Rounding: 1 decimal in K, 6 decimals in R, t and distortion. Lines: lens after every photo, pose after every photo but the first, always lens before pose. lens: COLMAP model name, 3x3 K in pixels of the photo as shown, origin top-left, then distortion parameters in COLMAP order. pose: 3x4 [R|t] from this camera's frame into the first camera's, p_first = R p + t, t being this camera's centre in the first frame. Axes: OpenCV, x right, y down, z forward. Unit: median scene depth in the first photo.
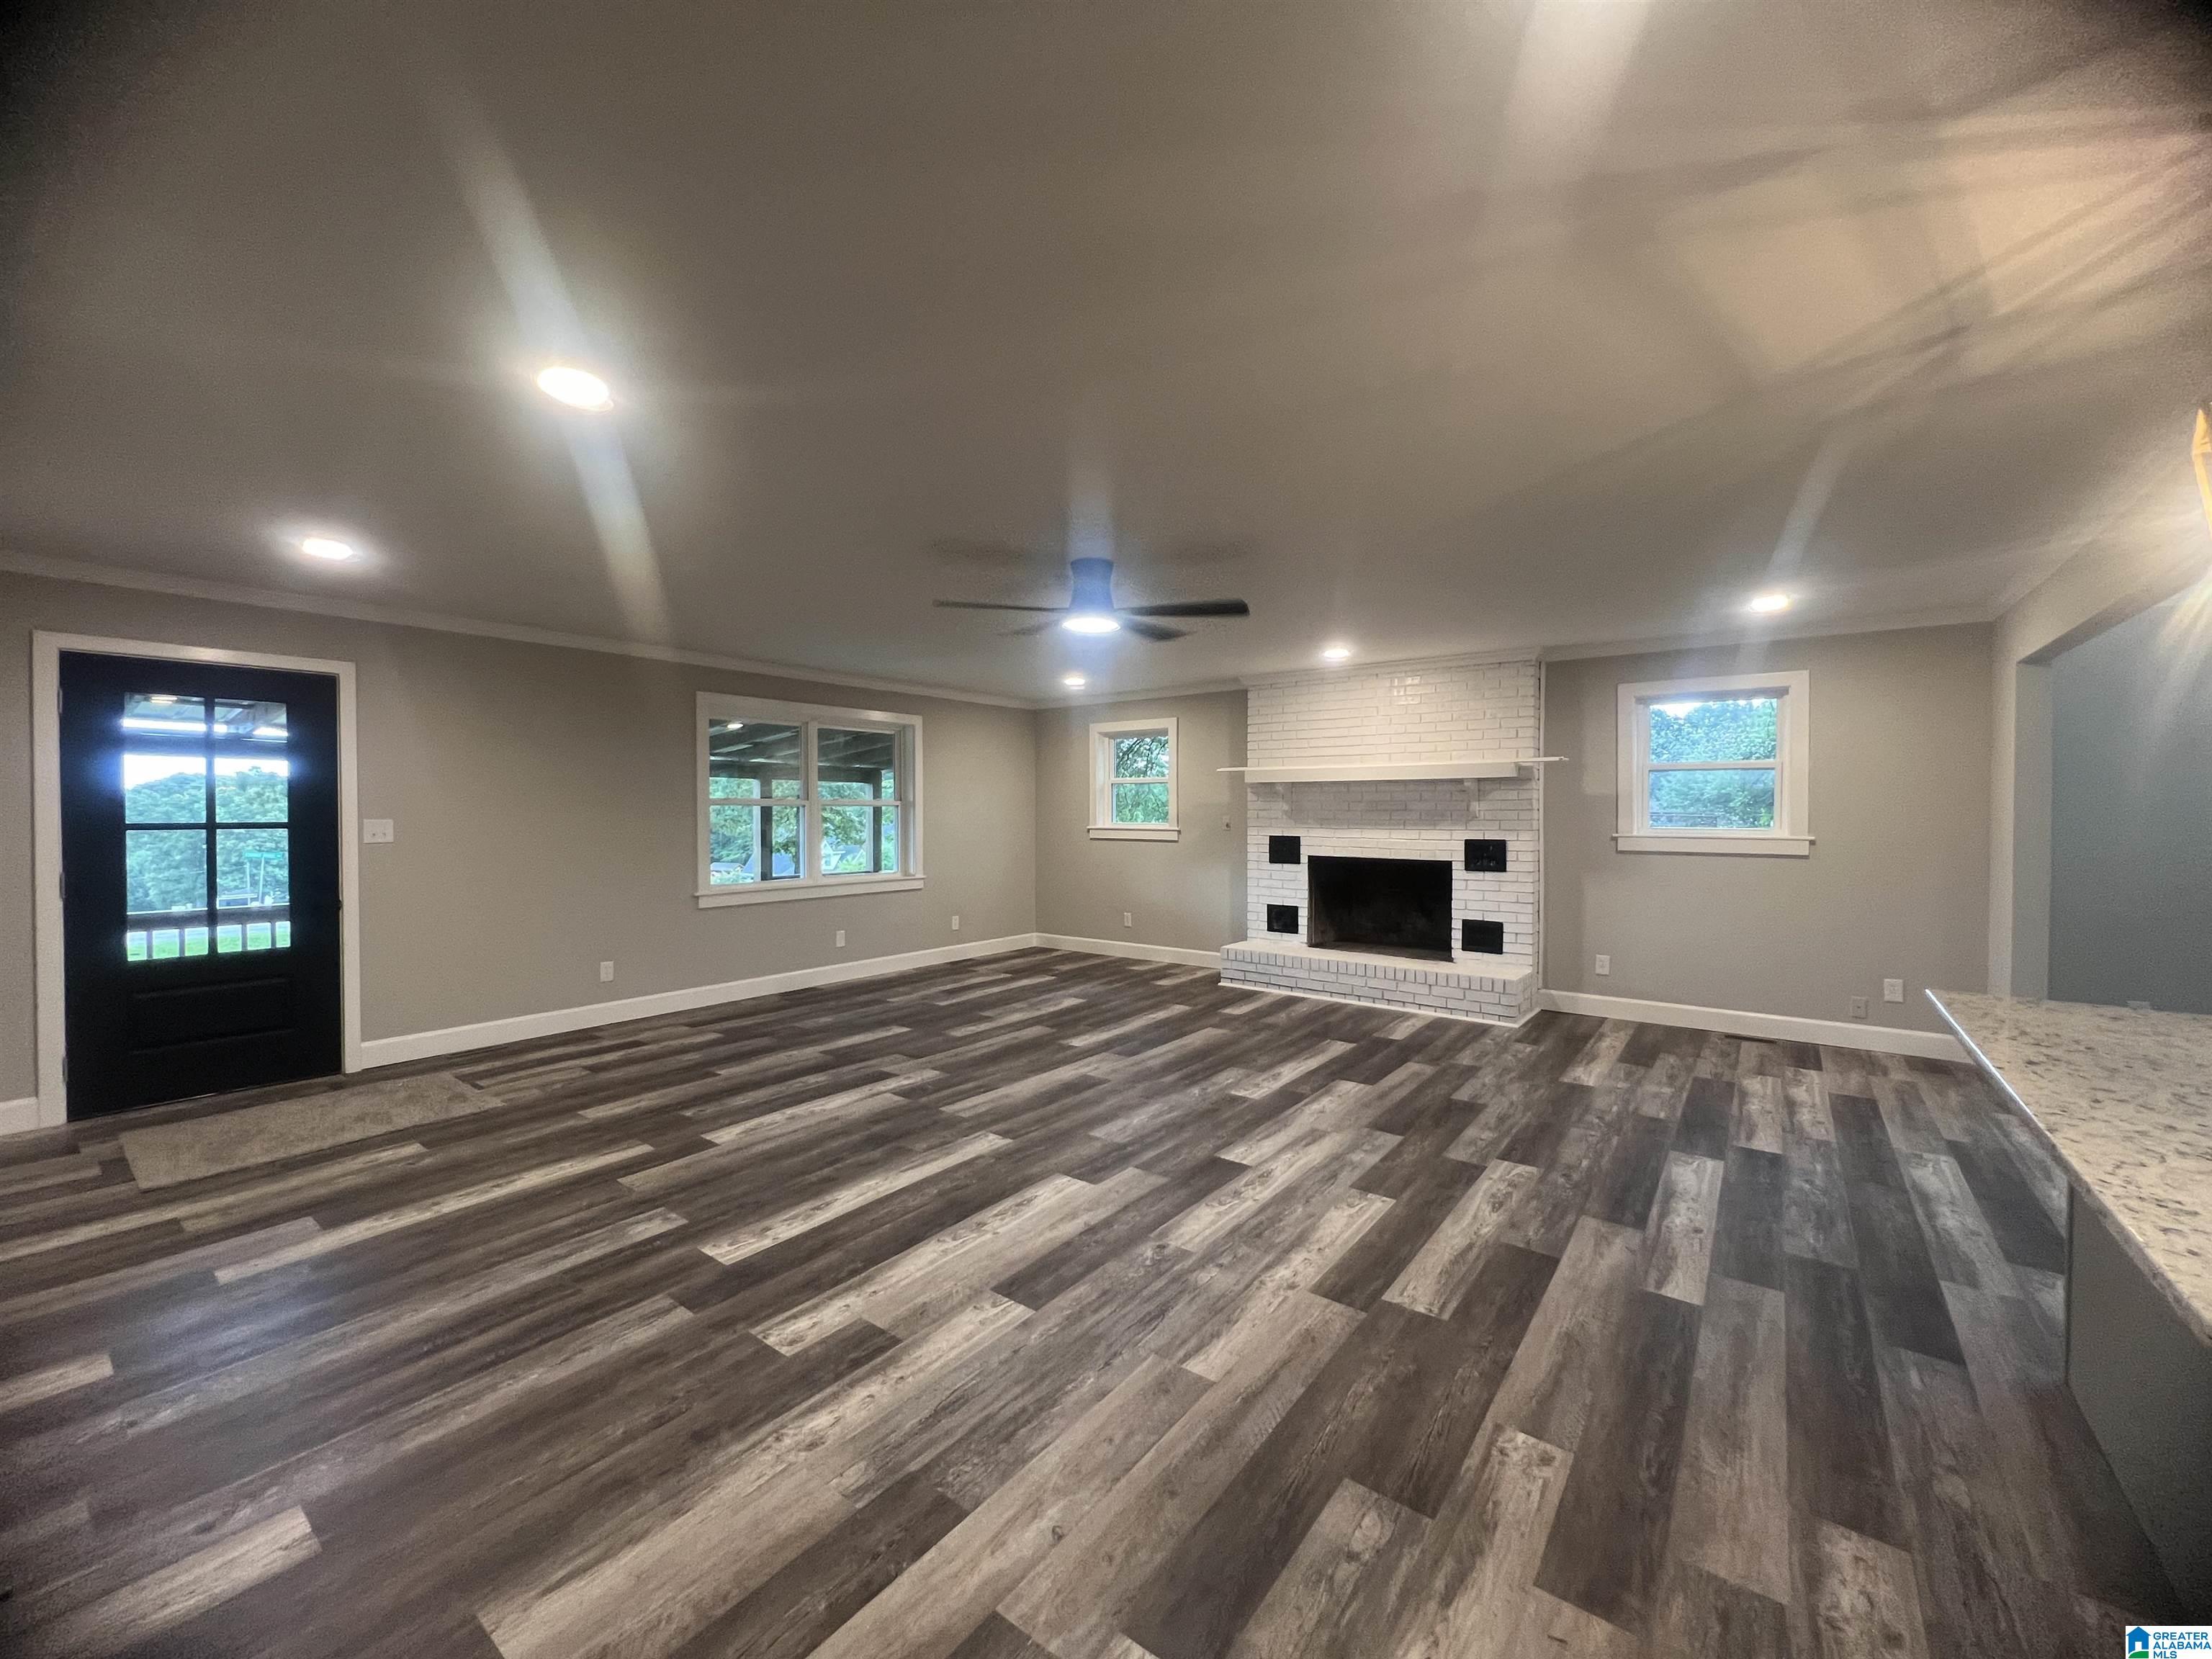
lens RADIAL K [[891.5, 0, 1106.0], [0, 891.5, 829.5], [0, 0, 1]] dist [-0.002247, -0.000177]
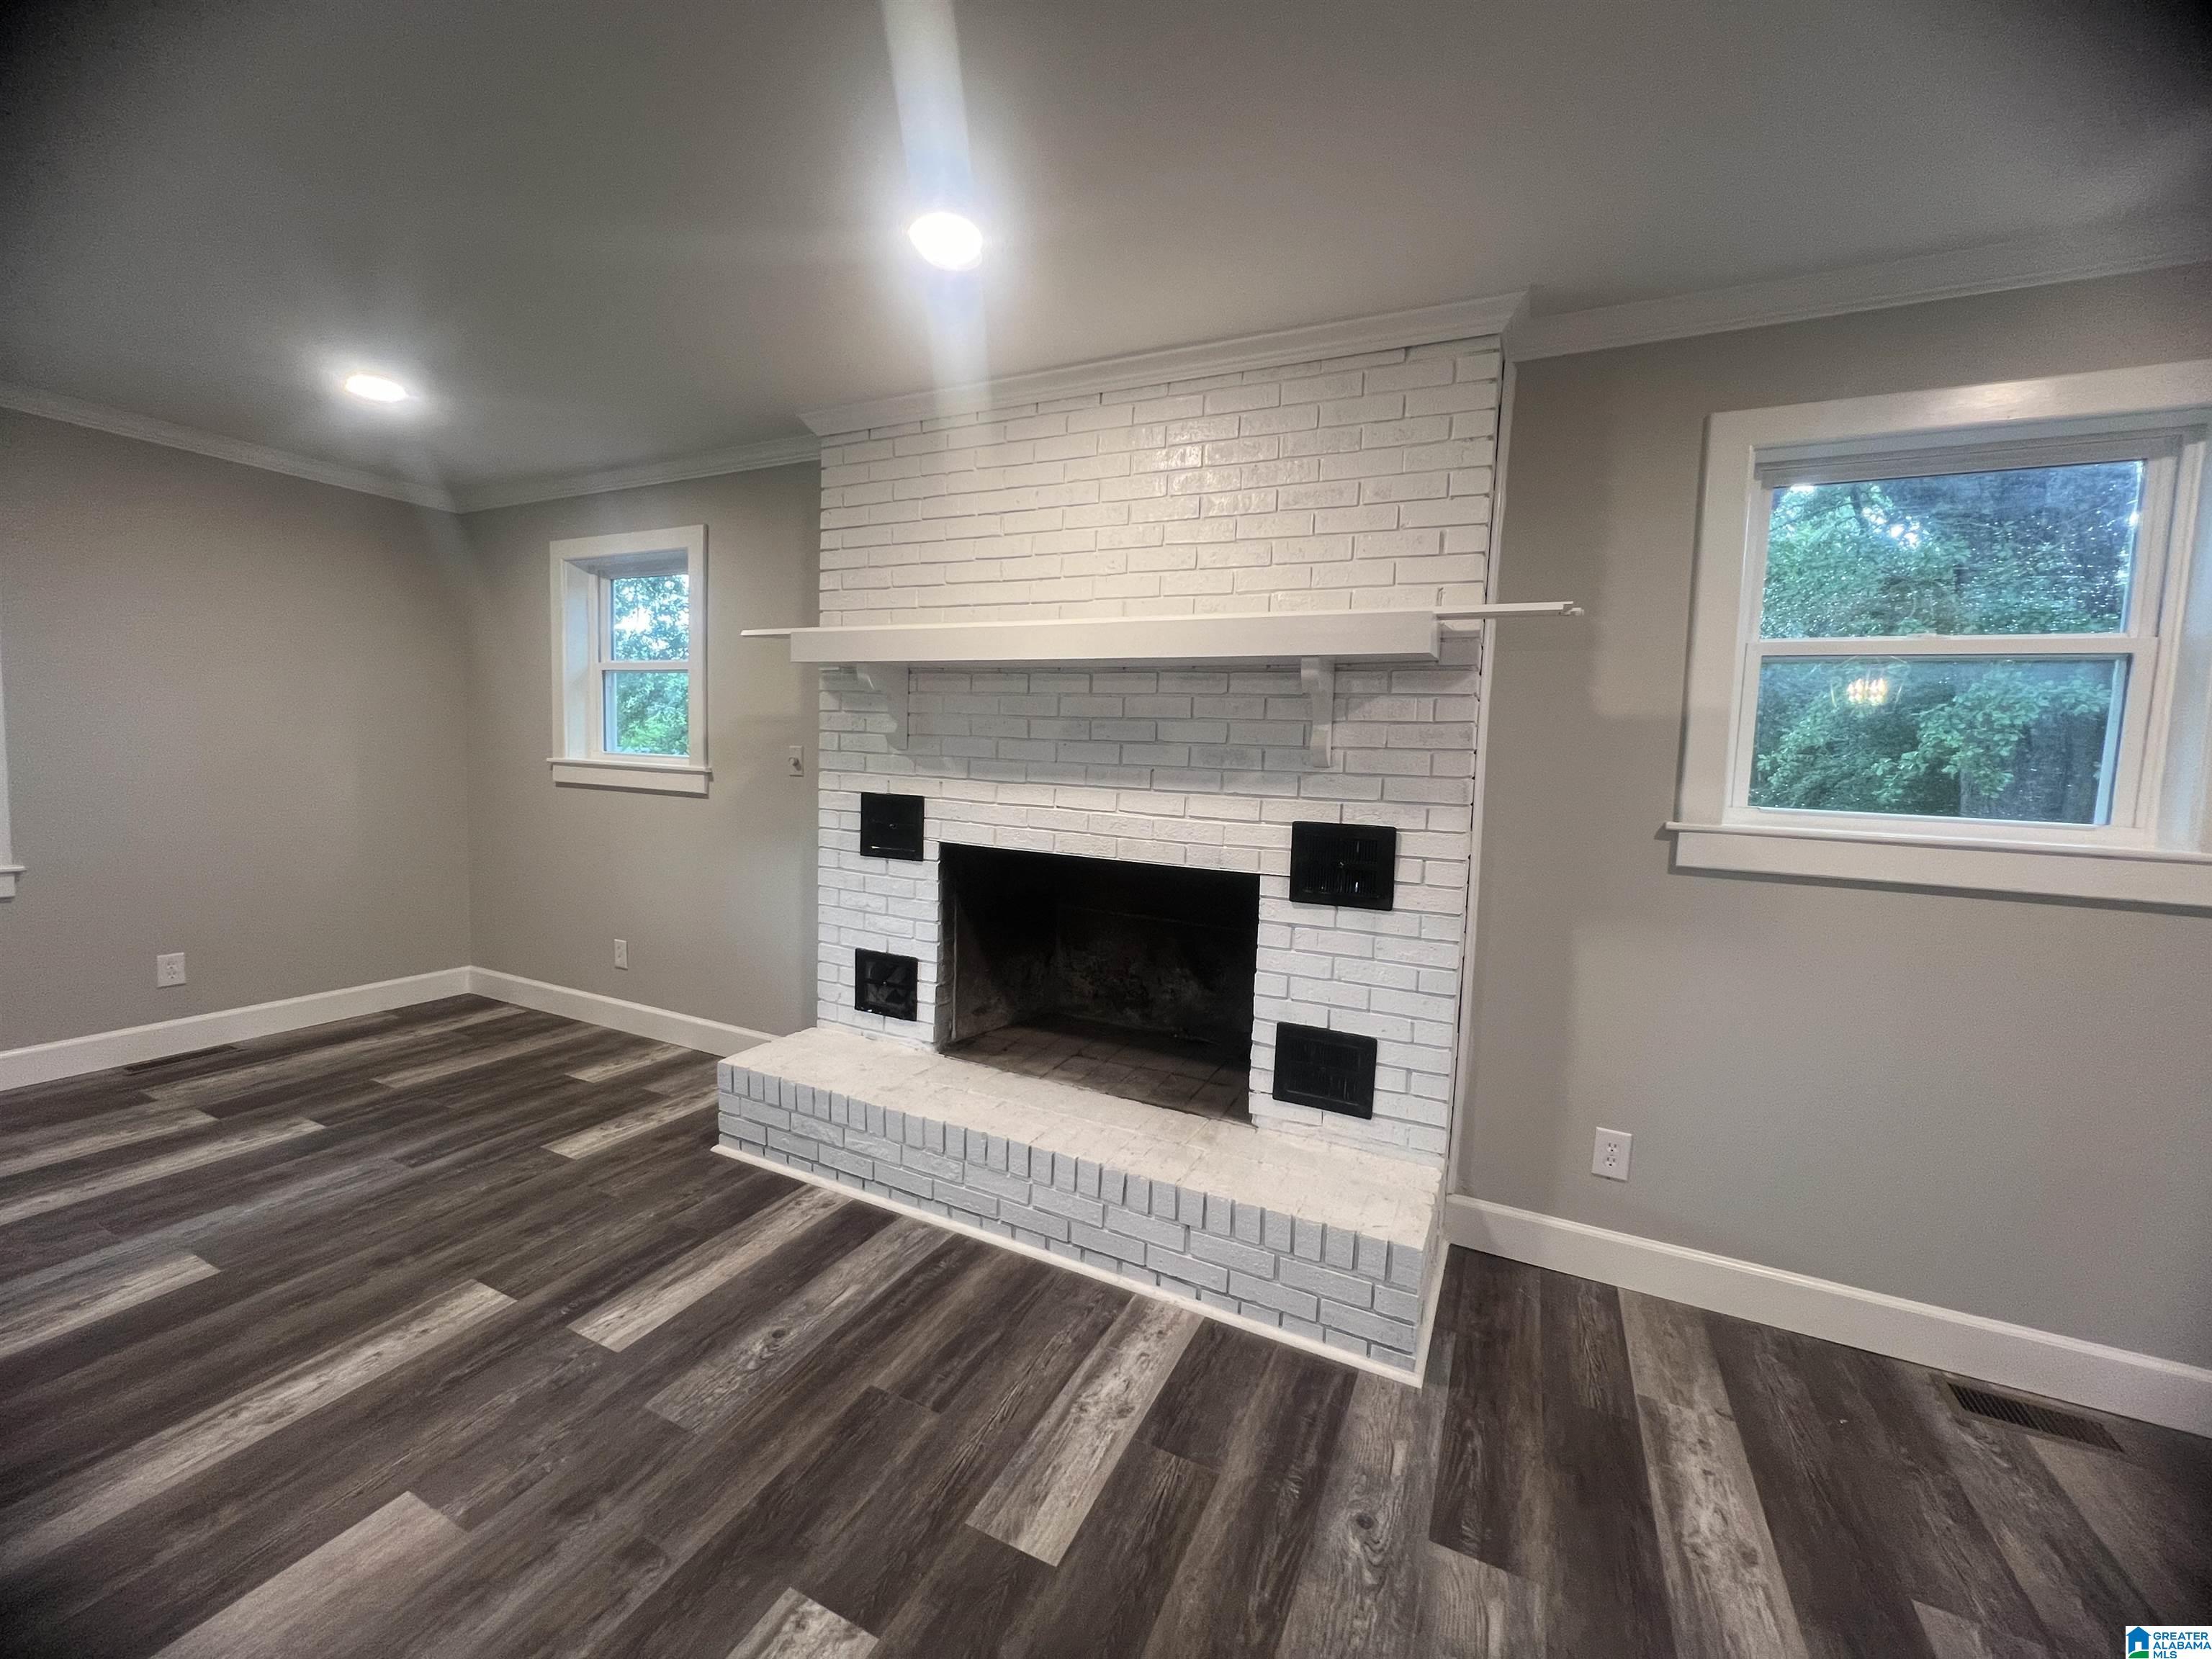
lens RADIAL K [[891.5, 0, 1106.0], [0, 891.5, 829.5], [0, 0, 1]] dist [-0.002247, -0.000177]
pose [[0.979465, 0.019877, 0.200632, 0.242482], [-0.033341, 0.997396, 0.063951, -0.007403], [-0.198839, -0.069327, 0.977577, 0.630281]]
